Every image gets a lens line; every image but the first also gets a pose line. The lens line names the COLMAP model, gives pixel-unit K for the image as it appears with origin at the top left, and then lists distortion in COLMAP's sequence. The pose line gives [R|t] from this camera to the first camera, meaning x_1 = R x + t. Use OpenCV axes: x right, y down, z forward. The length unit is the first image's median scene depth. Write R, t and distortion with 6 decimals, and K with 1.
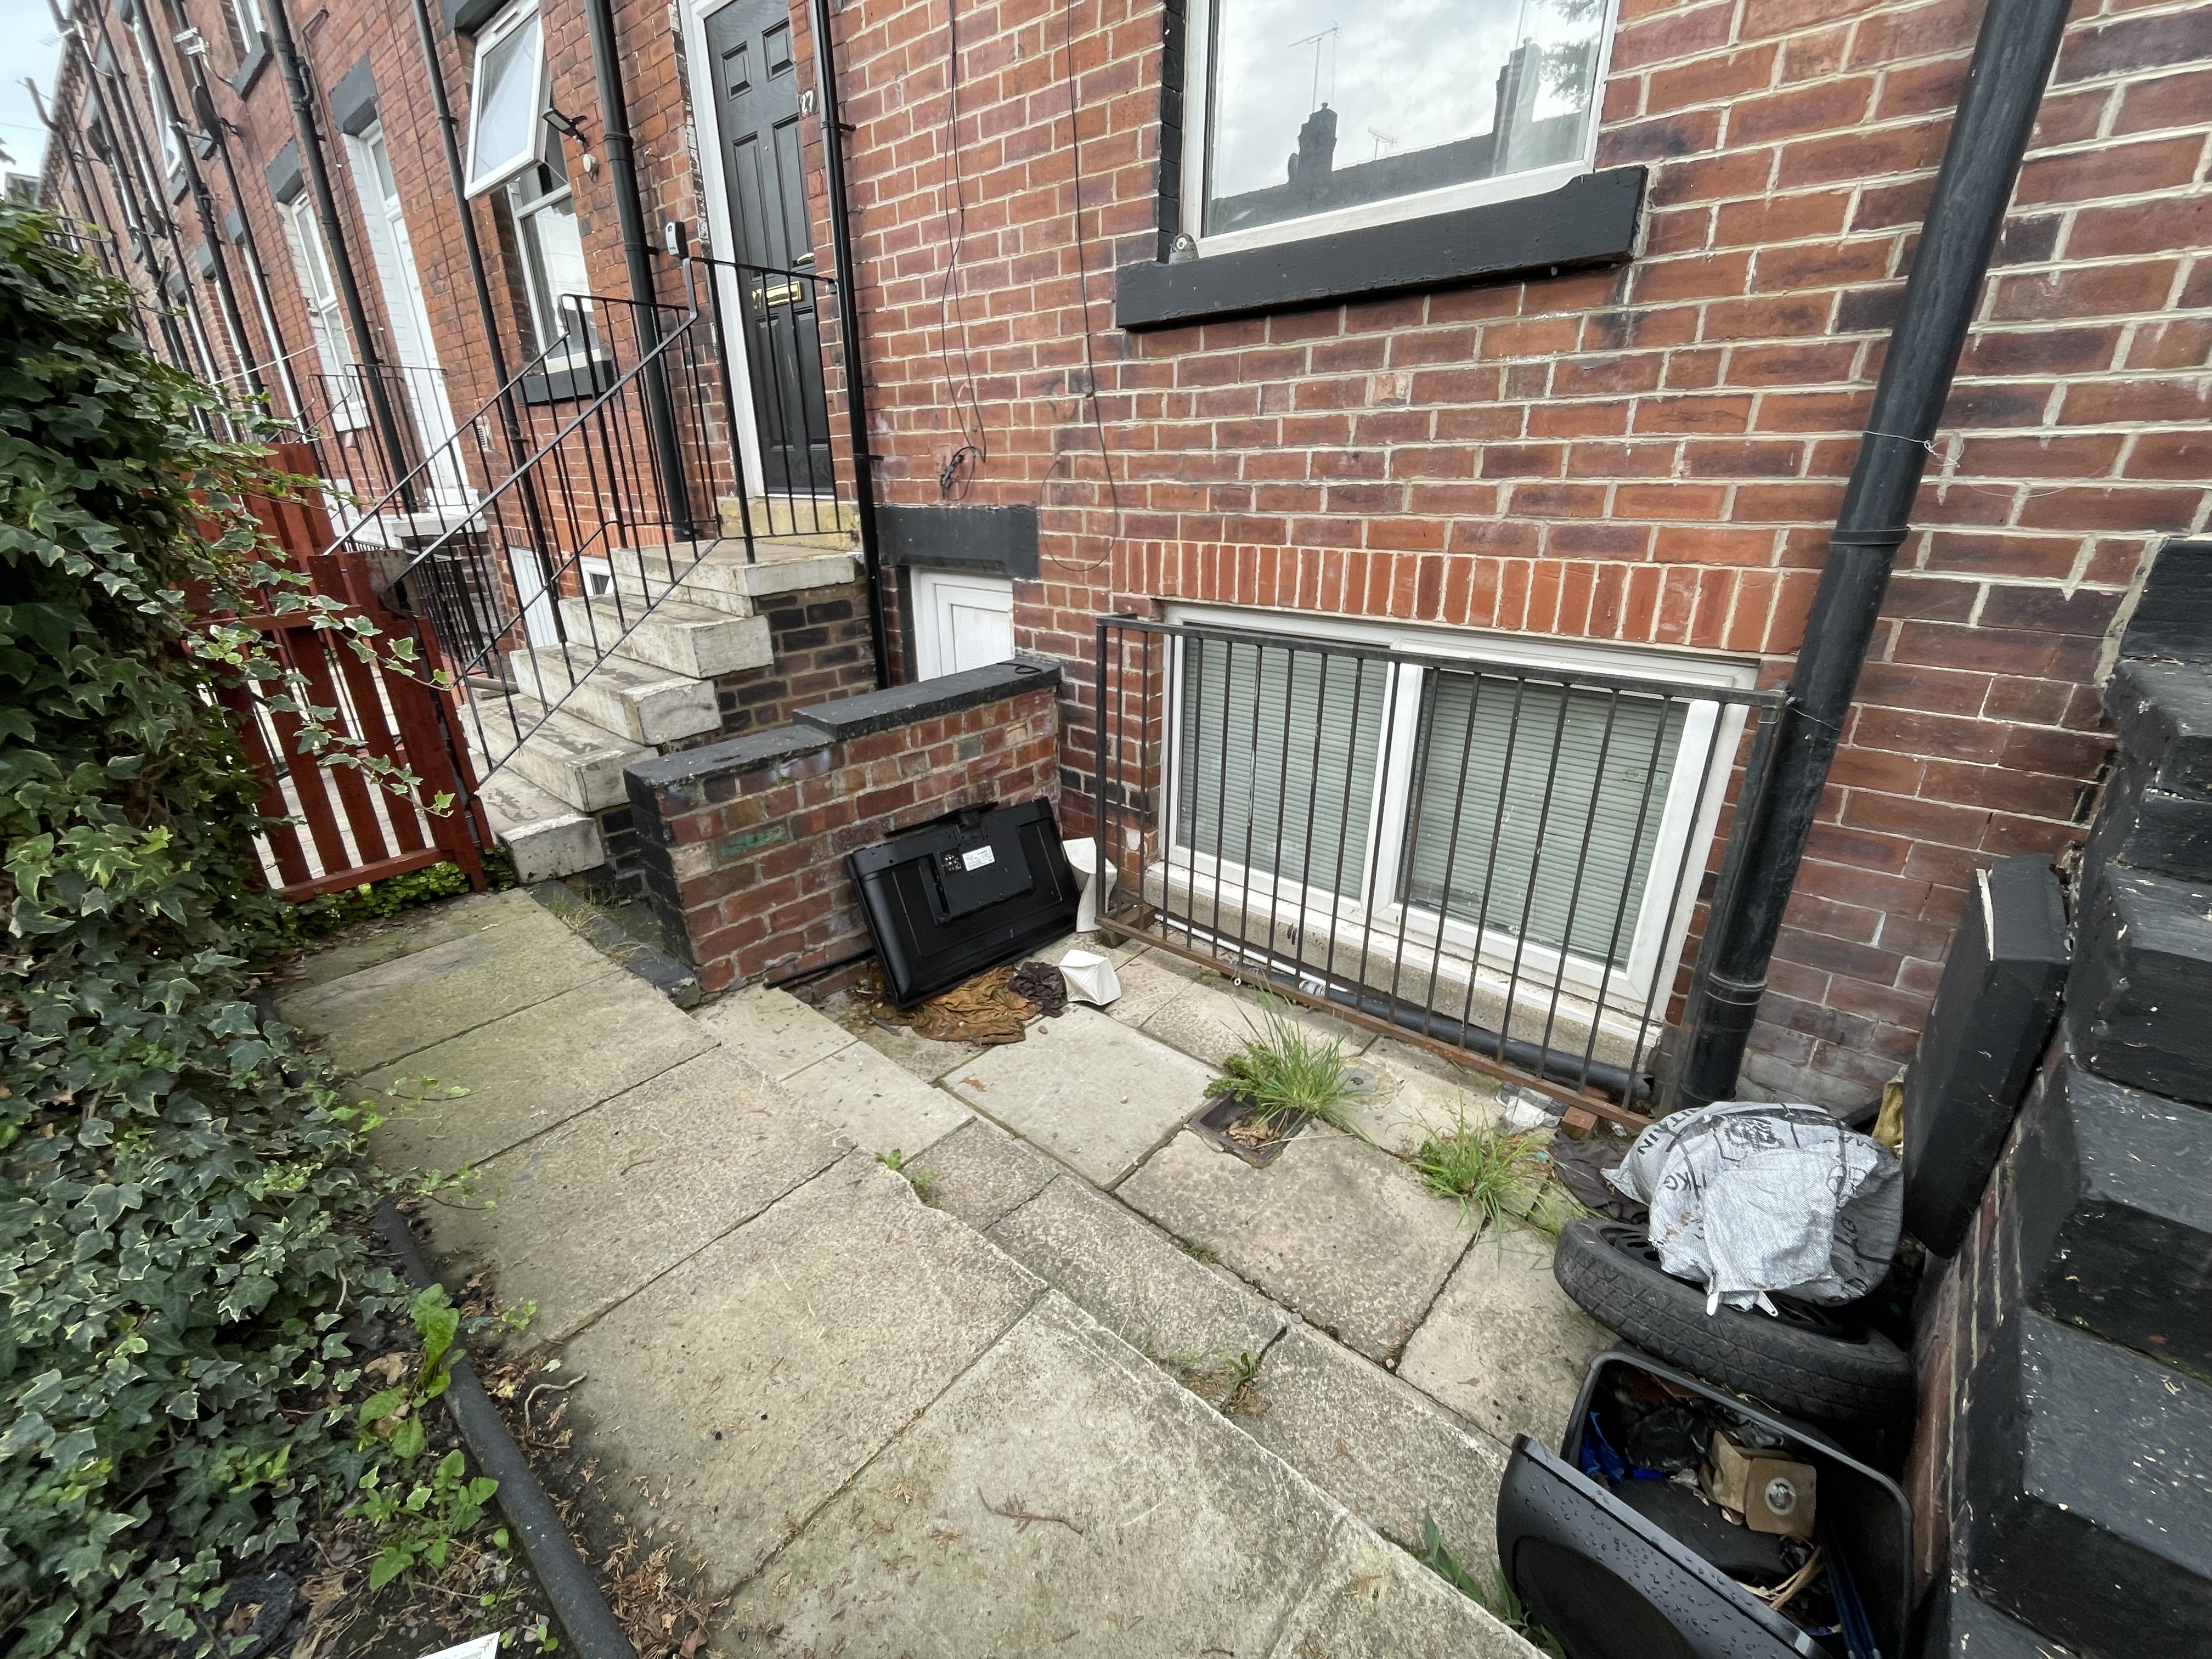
lens RADIAL K [[905.2, 0, 1099.9], [0, 905.2, 827.6], [0, 0, 1]] dist [0.002967, 0.000315]
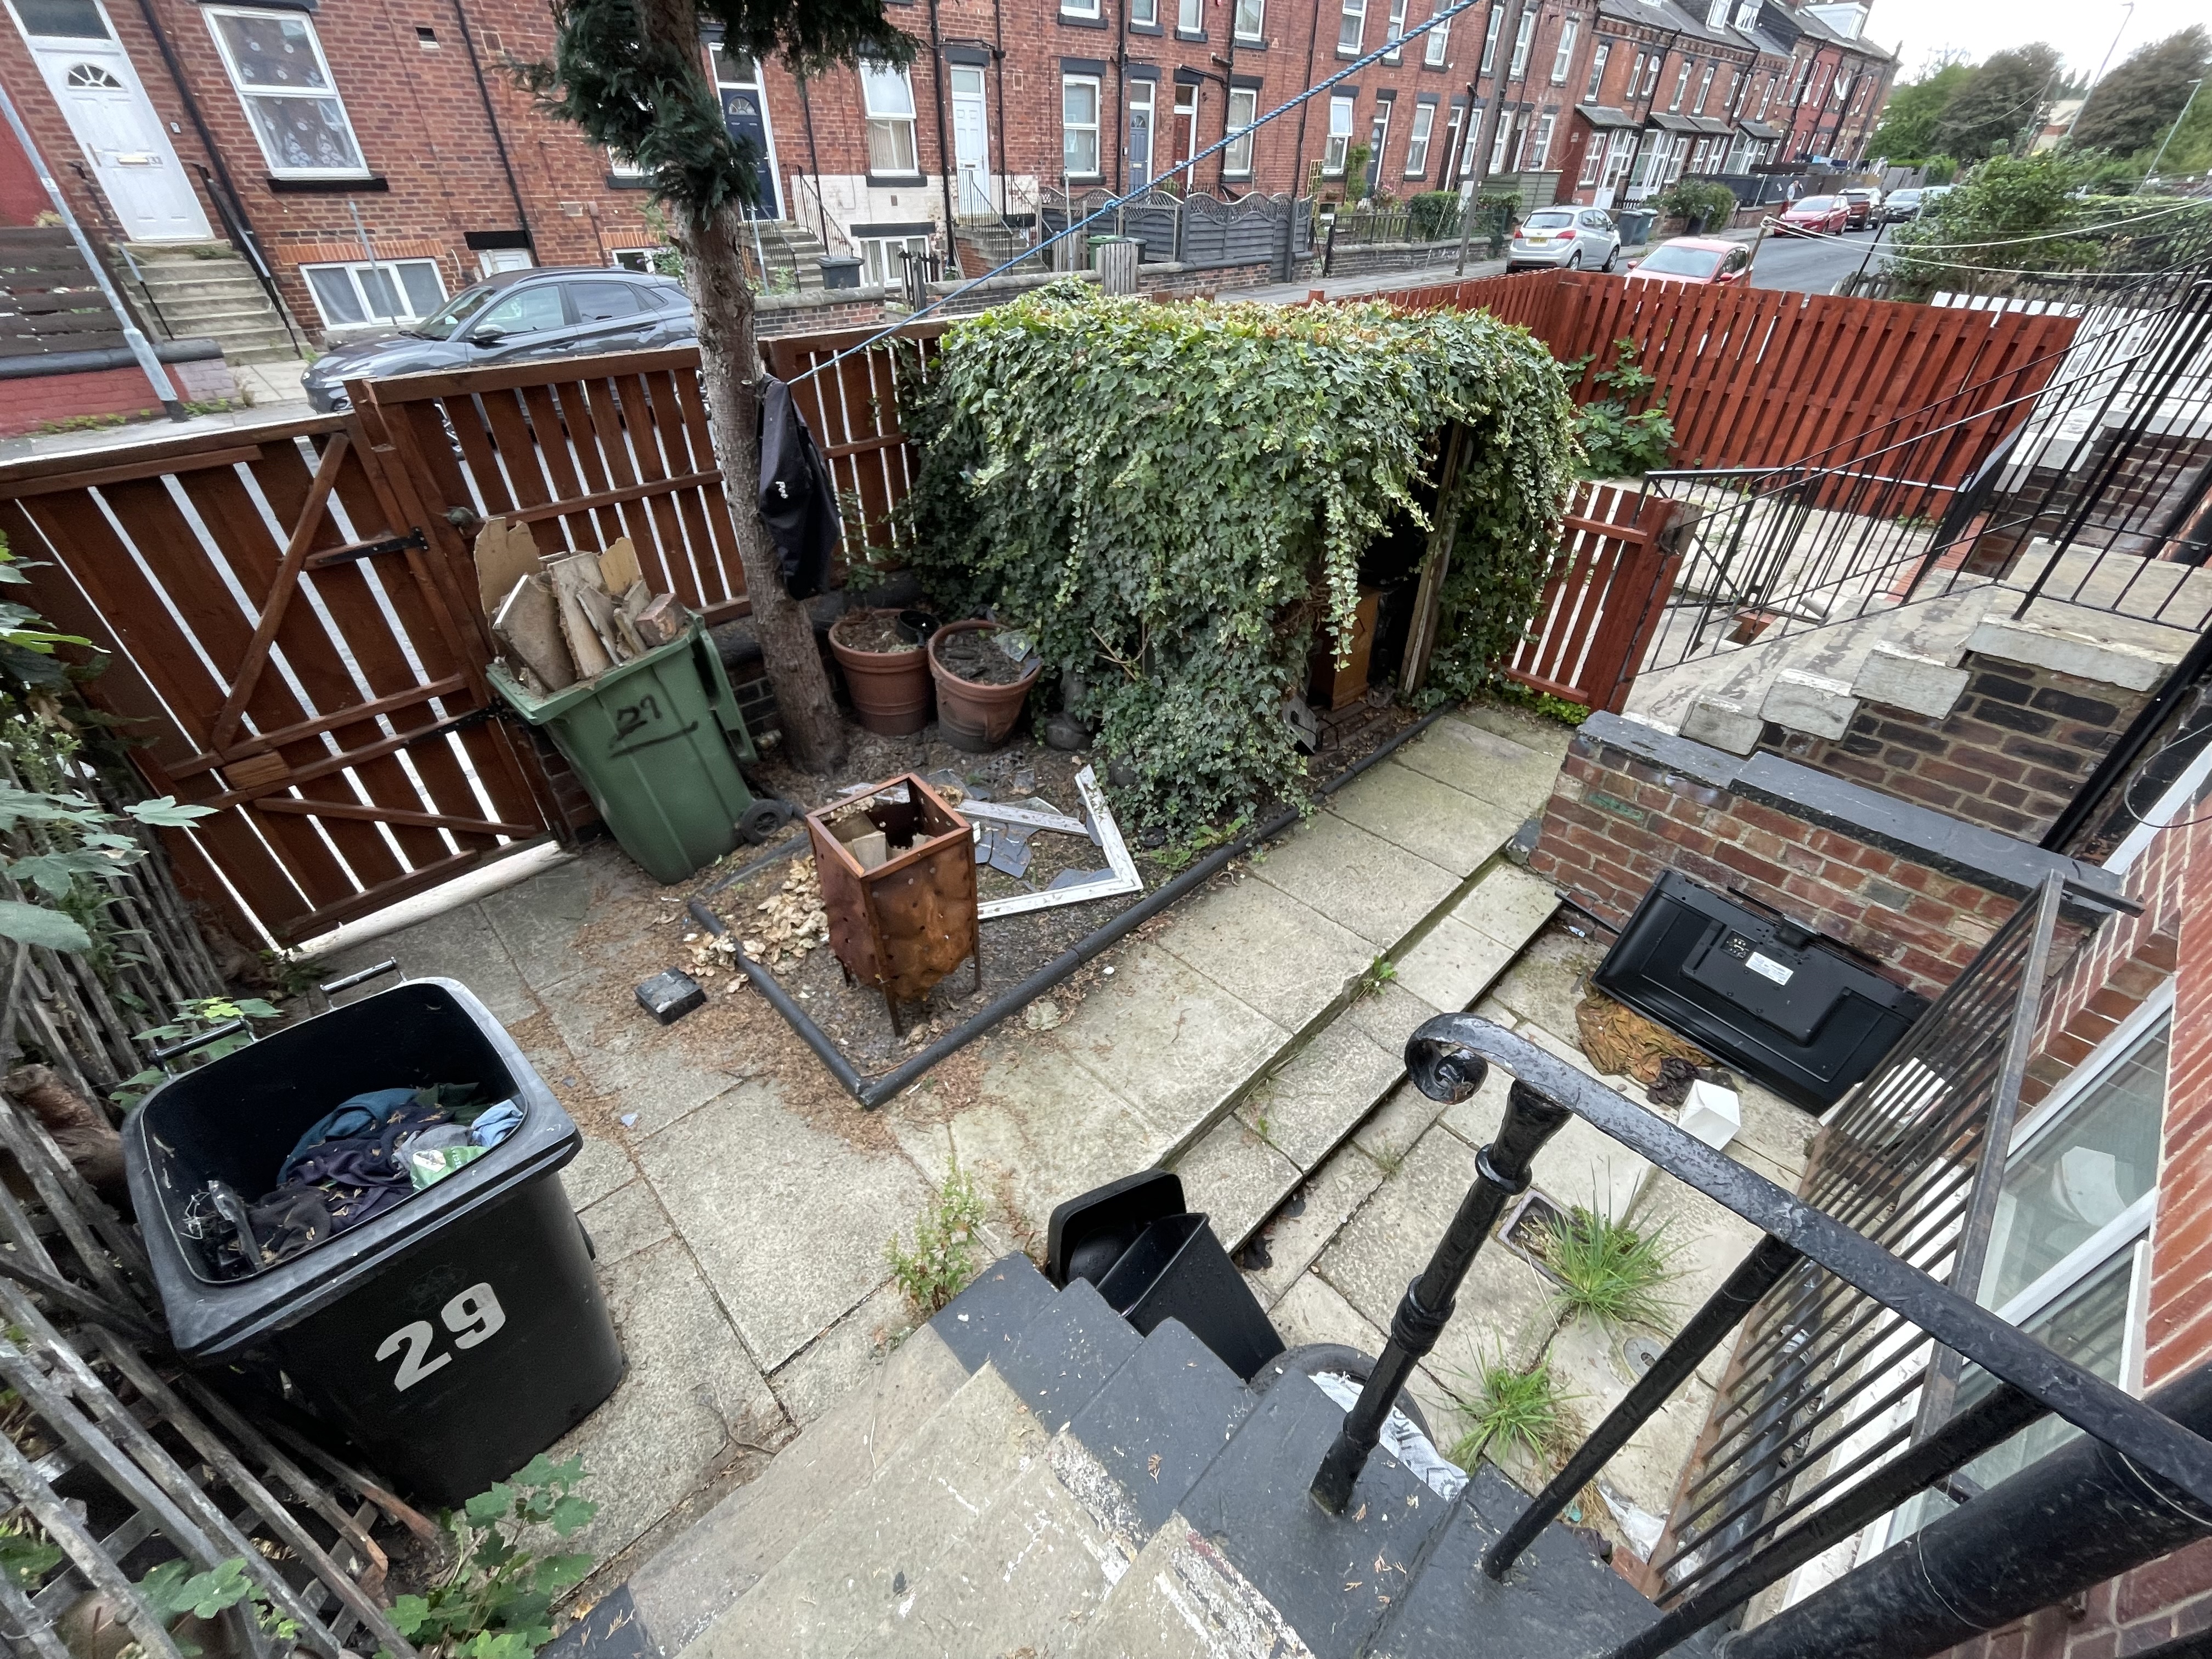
lens RADIAL K [[905.2, 0, 1106.5], [0, 905.2, 830.3], [0, 0, 1]] dist [0.002967, 0.000315]
pose [[-0.078992, 0.608491, -0.789619, 0.570638], [-0.383137, 0.712724, 0.587563, -0.351592], [0.920308, 0.348946, 0.176836, 0.085273]]
